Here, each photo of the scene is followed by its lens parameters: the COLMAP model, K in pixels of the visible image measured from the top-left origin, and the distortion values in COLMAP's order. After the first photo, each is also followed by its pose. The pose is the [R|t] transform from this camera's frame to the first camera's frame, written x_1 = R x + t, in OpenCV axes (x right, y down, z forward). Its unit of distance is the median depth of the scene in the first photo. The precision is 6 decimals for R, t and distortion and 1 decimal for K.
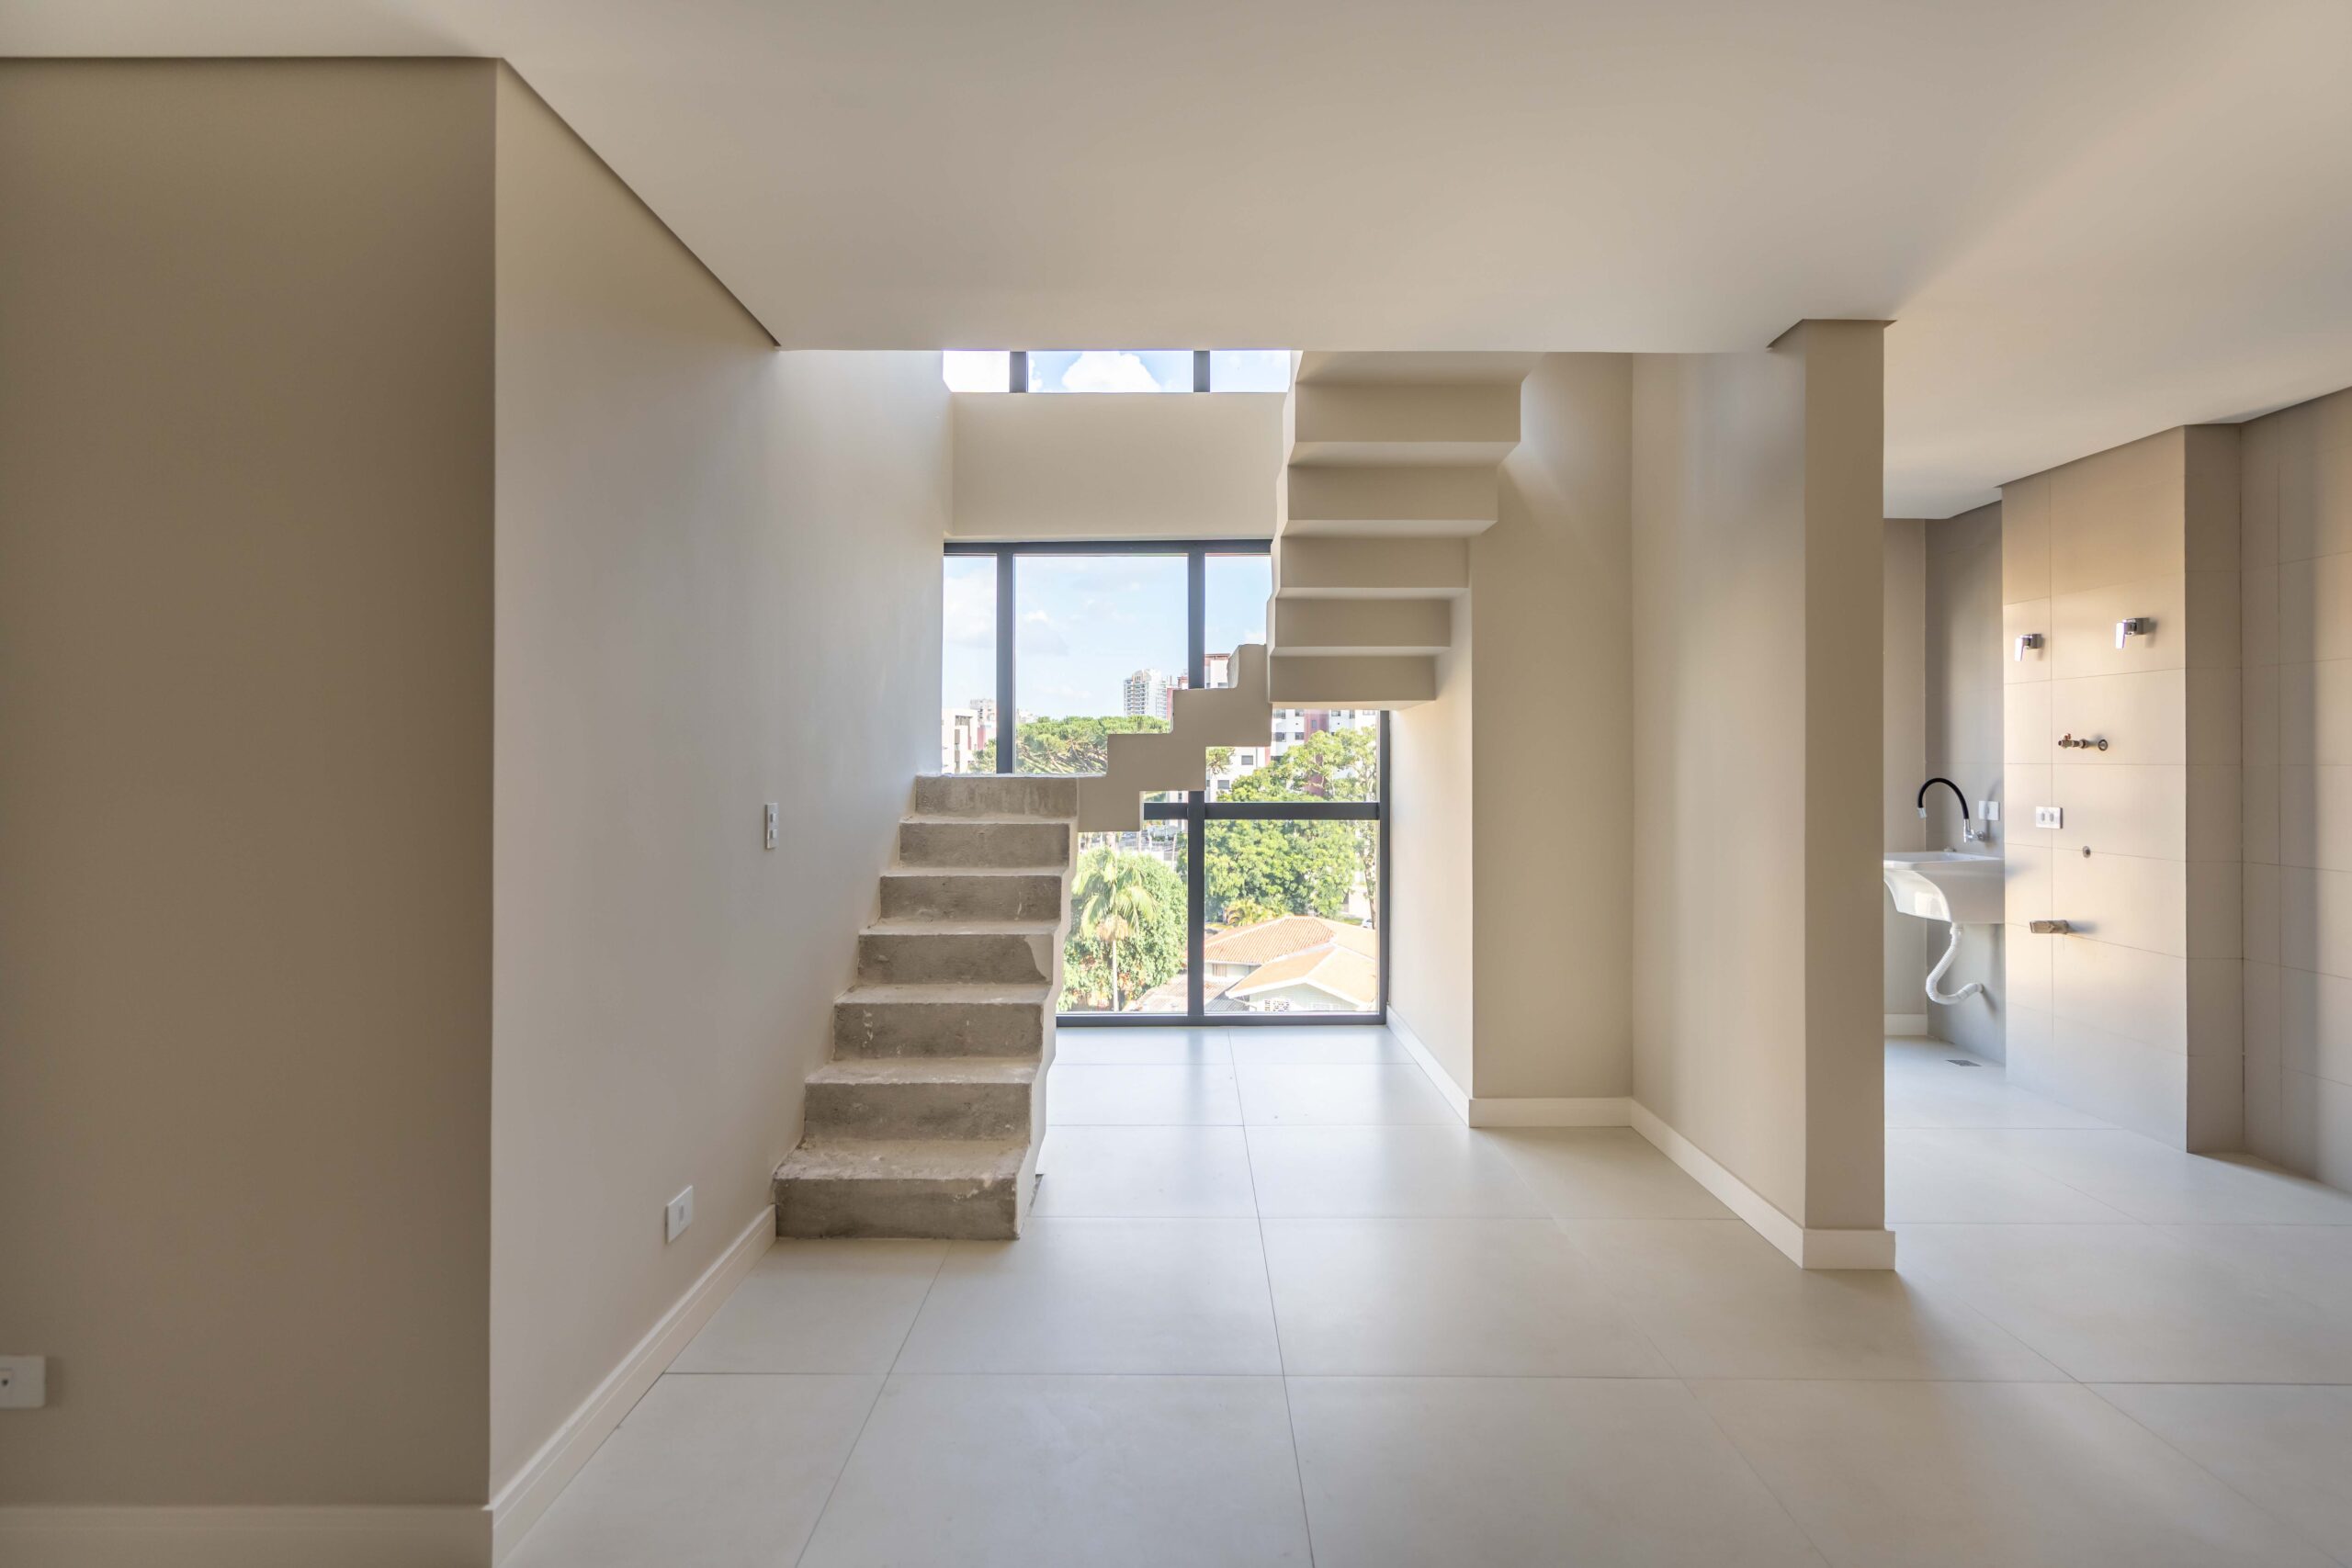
lens RADIAL K [[1148.9, 0, 1180.4], [0, 1148.9, 749.4], [0, 0, 1]] dist [0.003700, 0.000932]
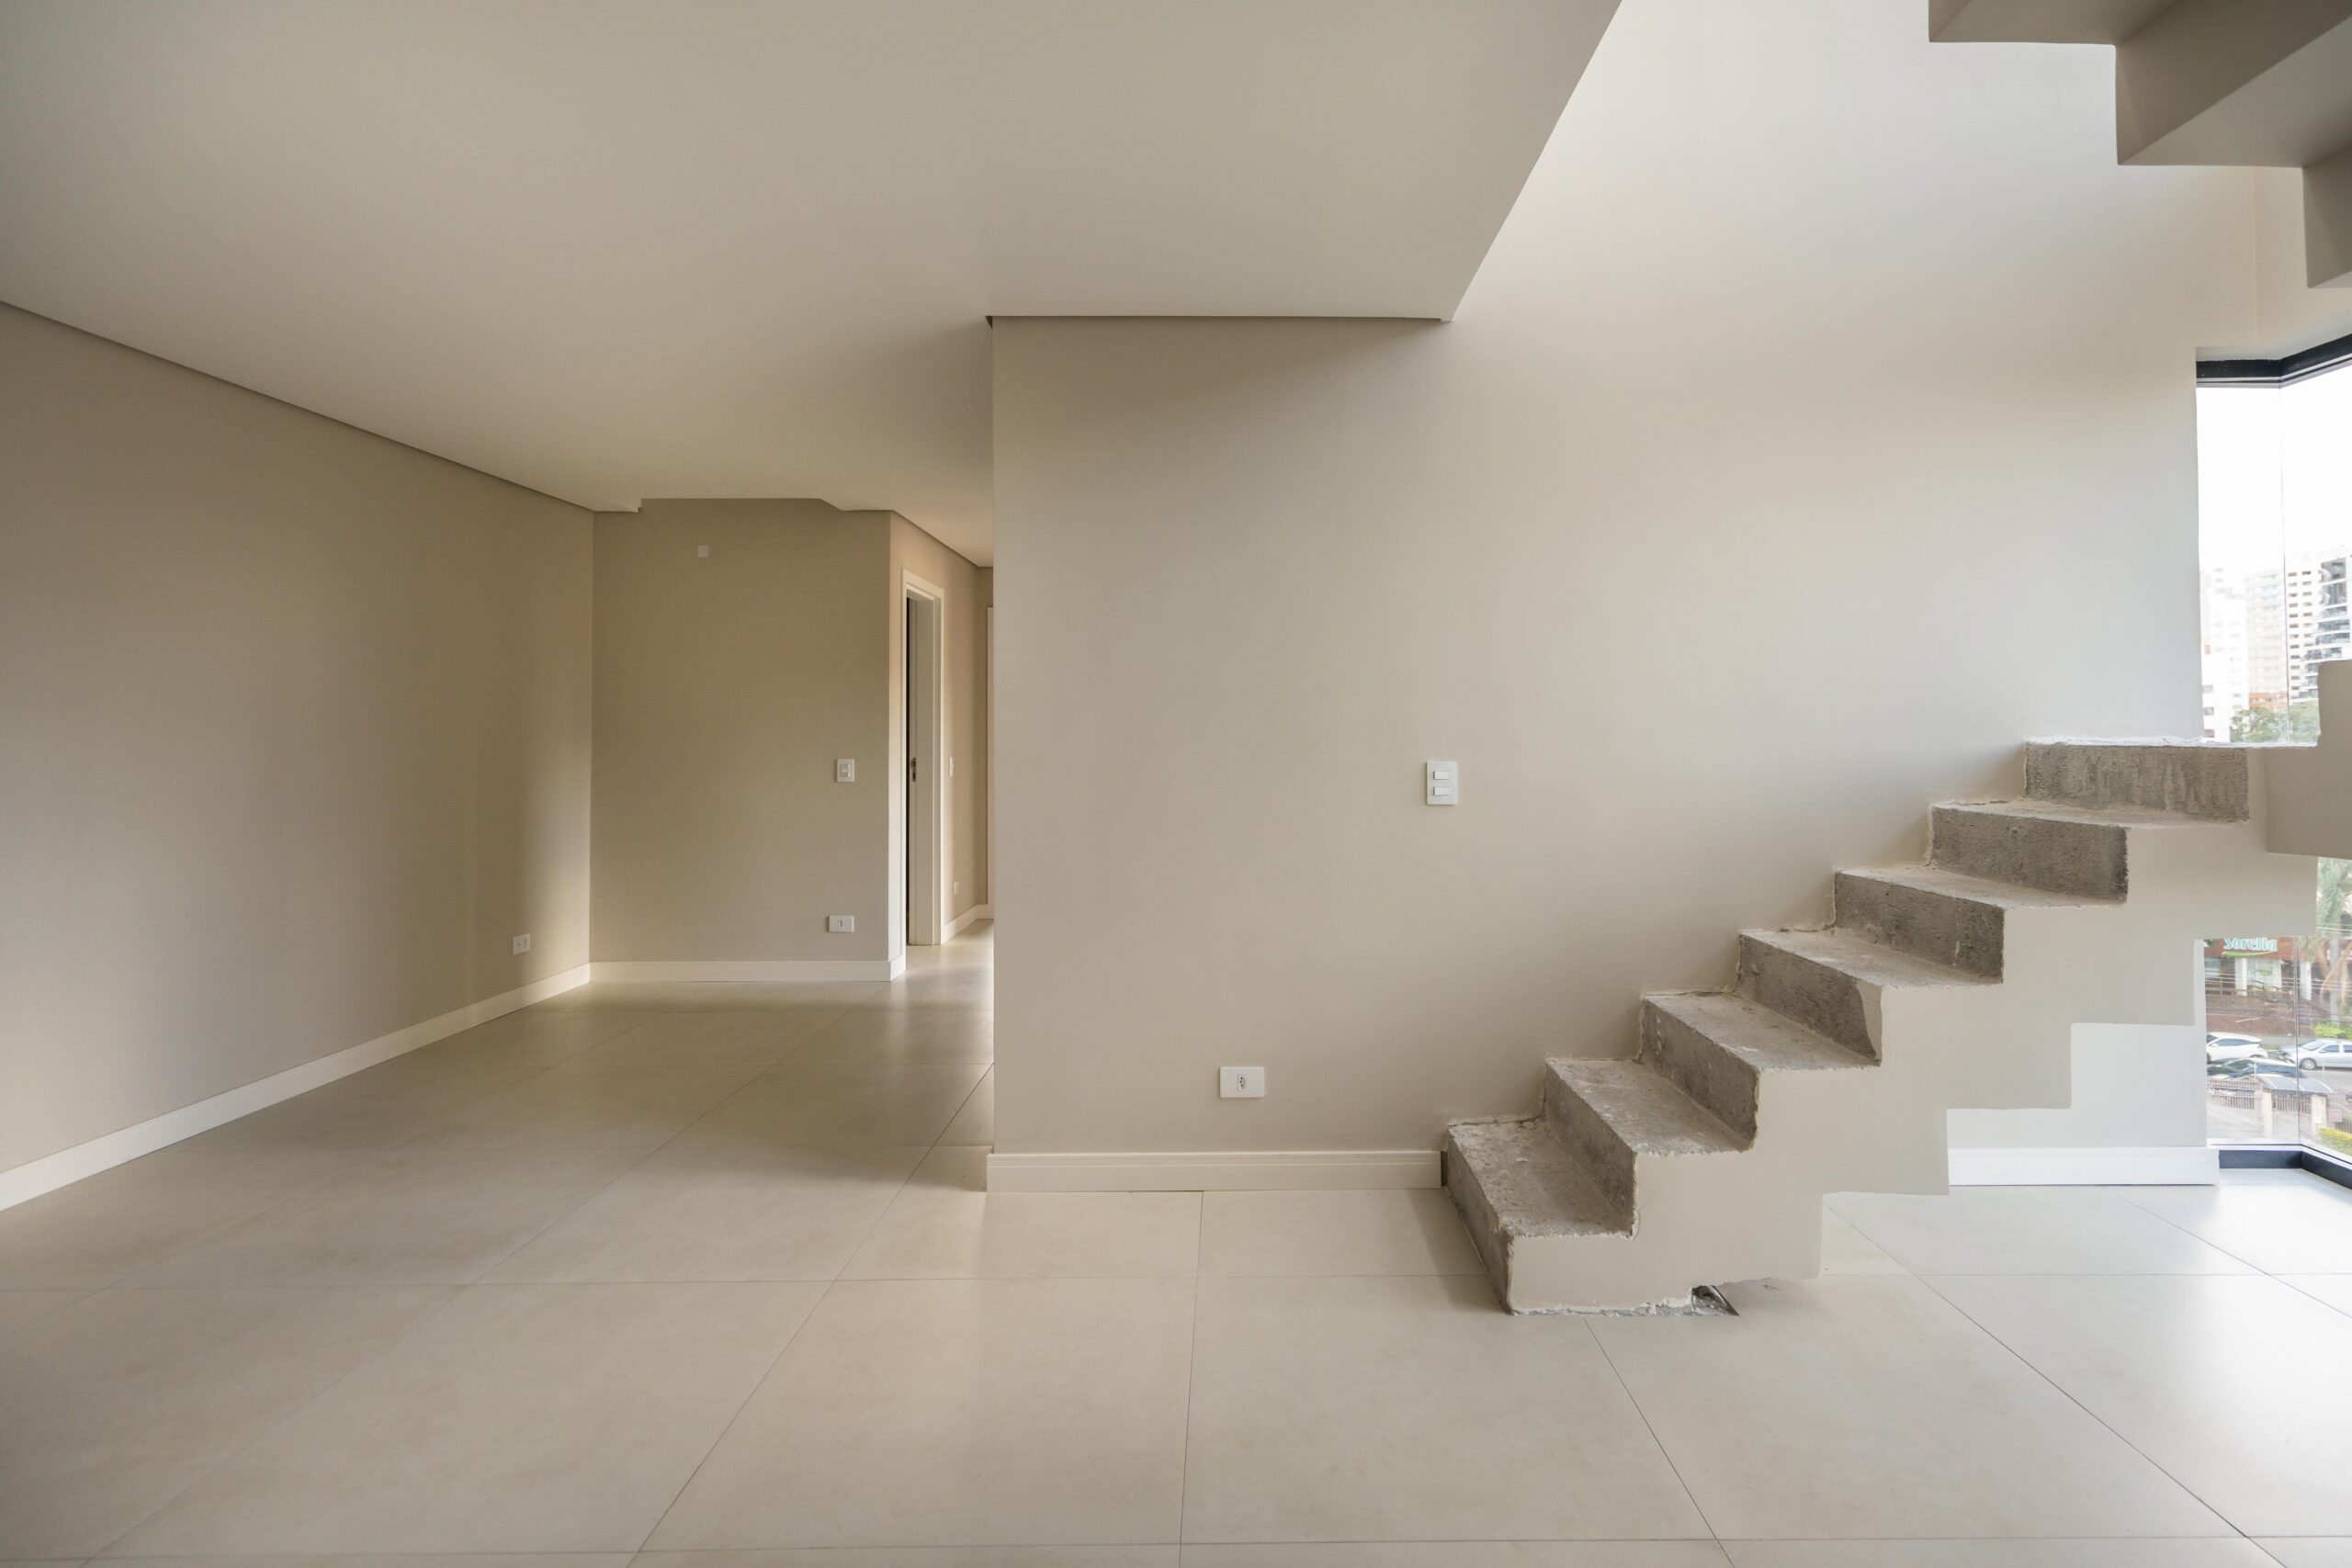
lens RADIAL K [[1092.4, 0, 1246.6], [0, 1092.4, 701.1], [0, 0, 1]] dist [0.000991, 0.000059]
pose [[0.016561, -0.032519, -0.999334, 0.462104], [0.008482, 0.999440, -0.032382, 0.017348], [0.999827, -0.007940, 0.016827, 0.597146]]
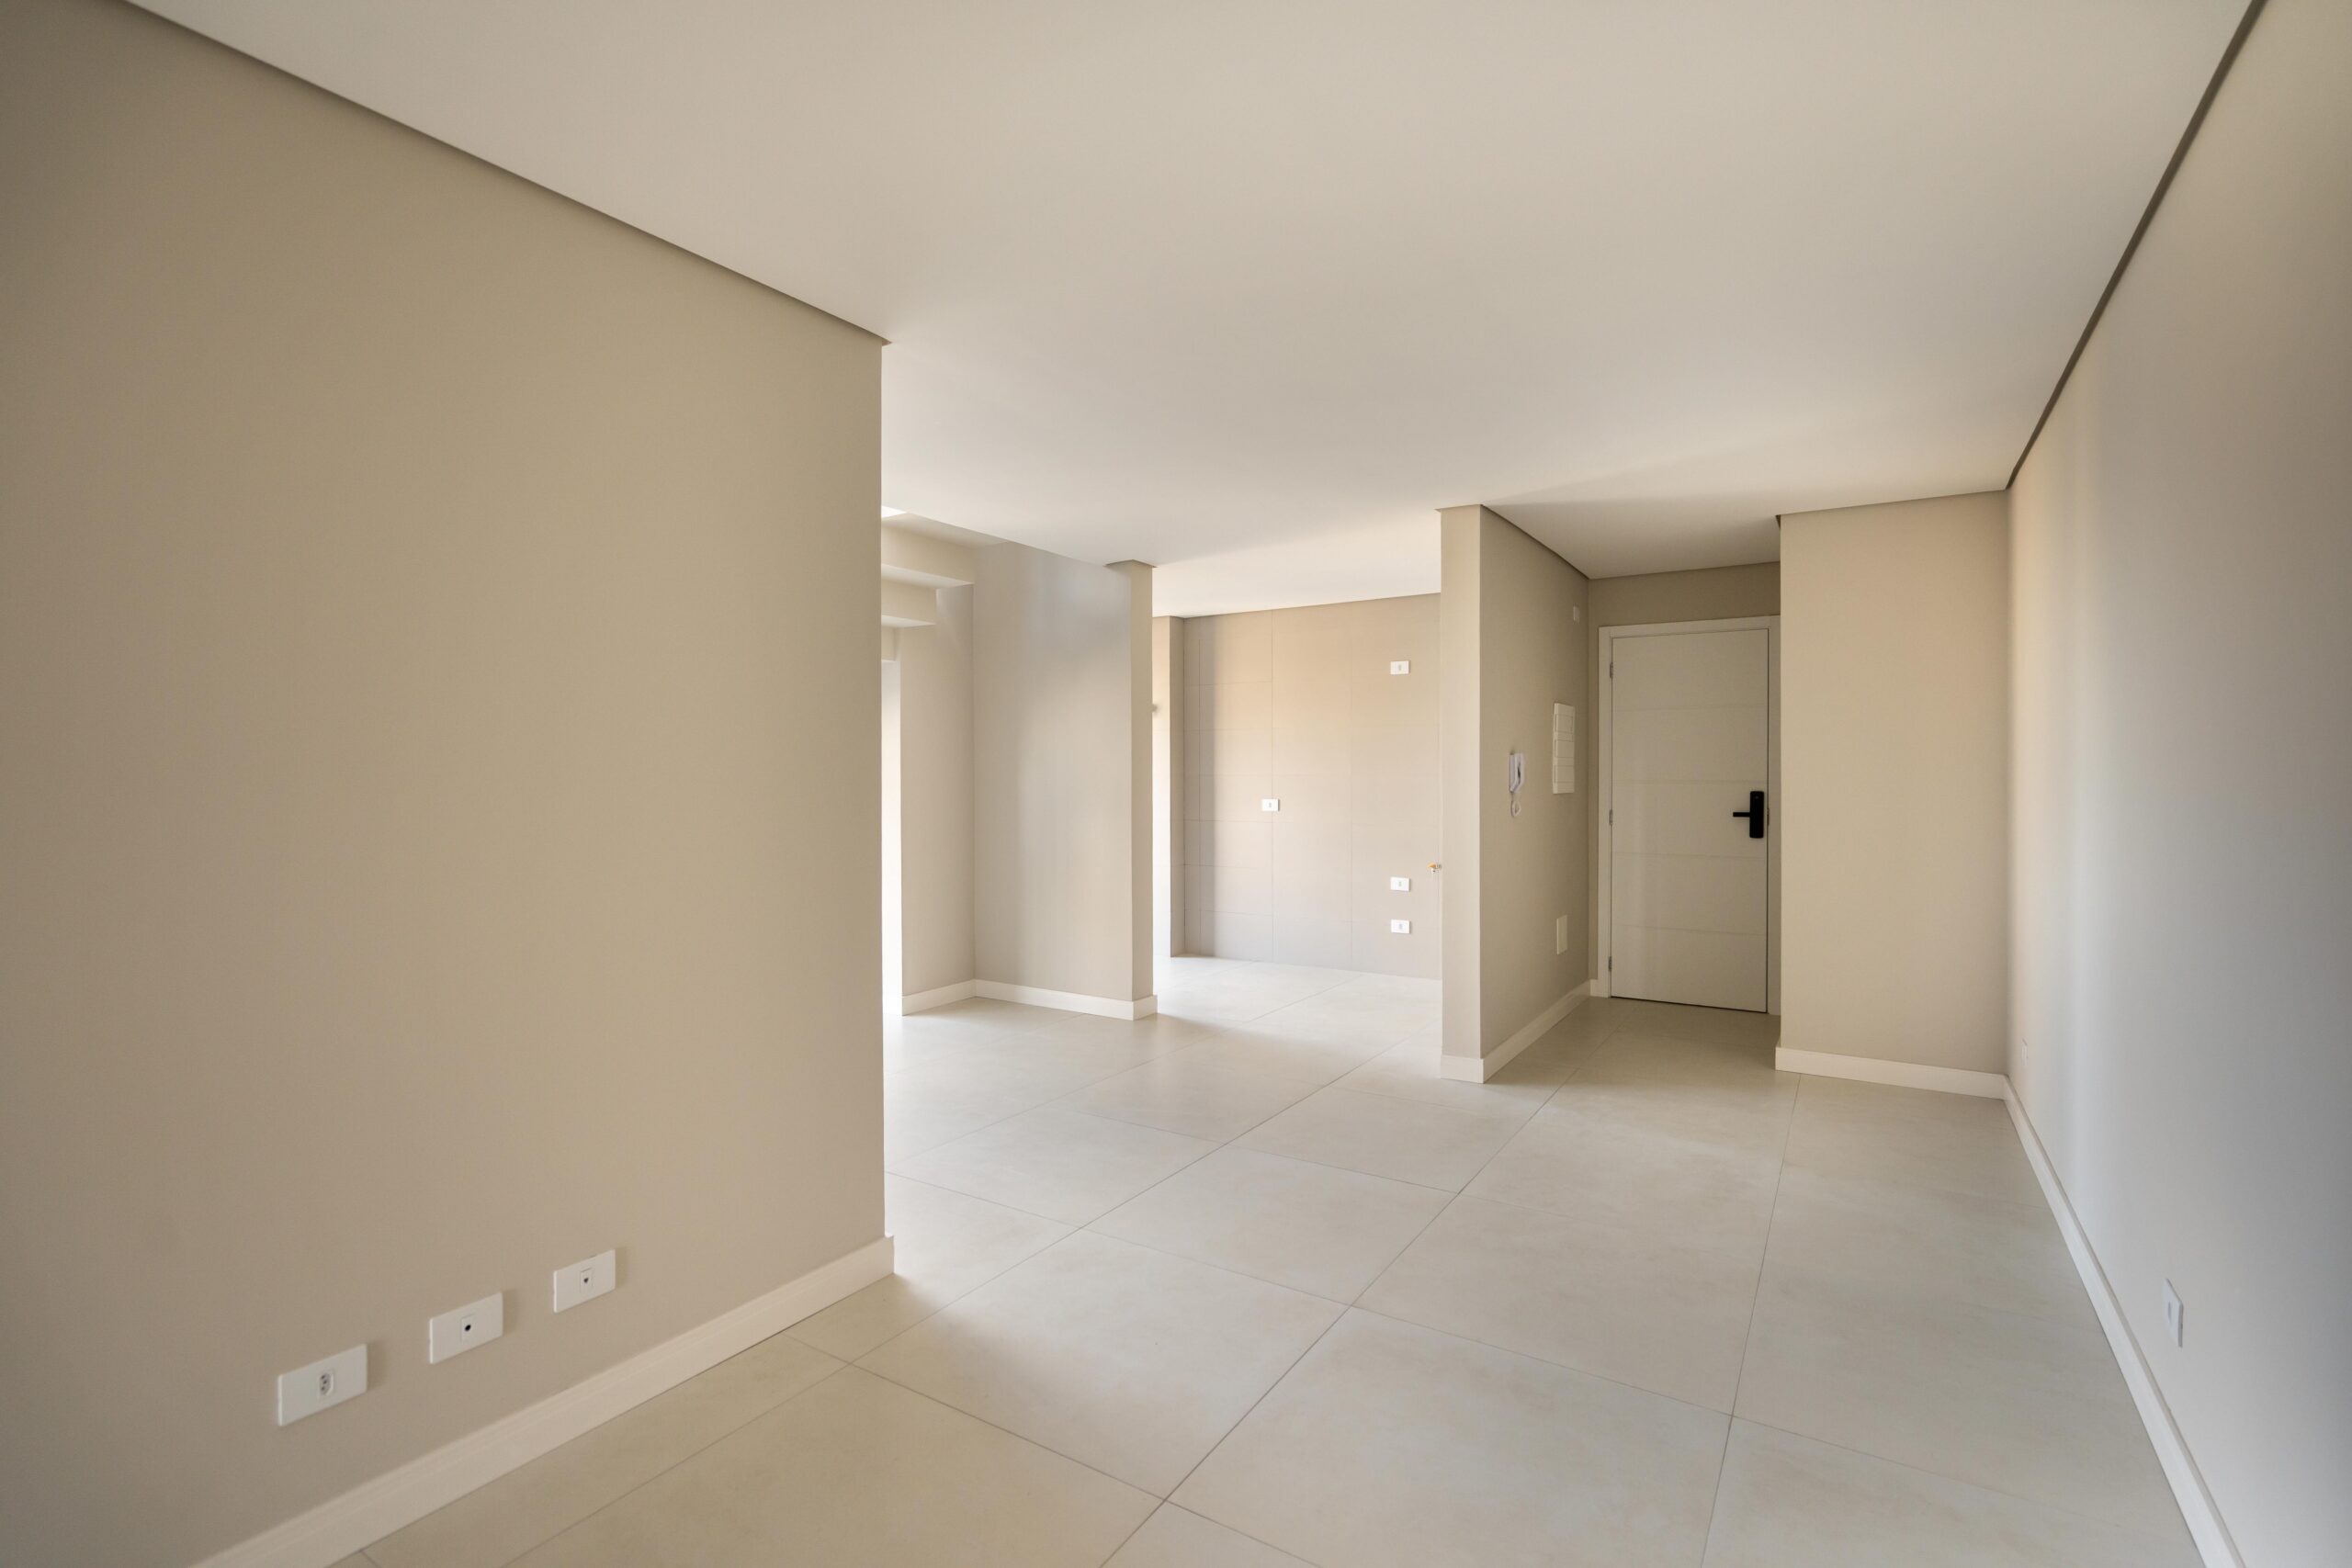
lens RADIAL K [[1076.4, 0, 1170.4], [0, 1076.4, 769.3], [0, 0, 1]] dist [-0.000457, 0.000108]
pose [[0.540641, -0.000781, 0.841253, -0.731724], [-0.002979, 0.999992, 0.002843, -0.003408], [-0.841248, -0.004044, 0.540635, -0.067297]]
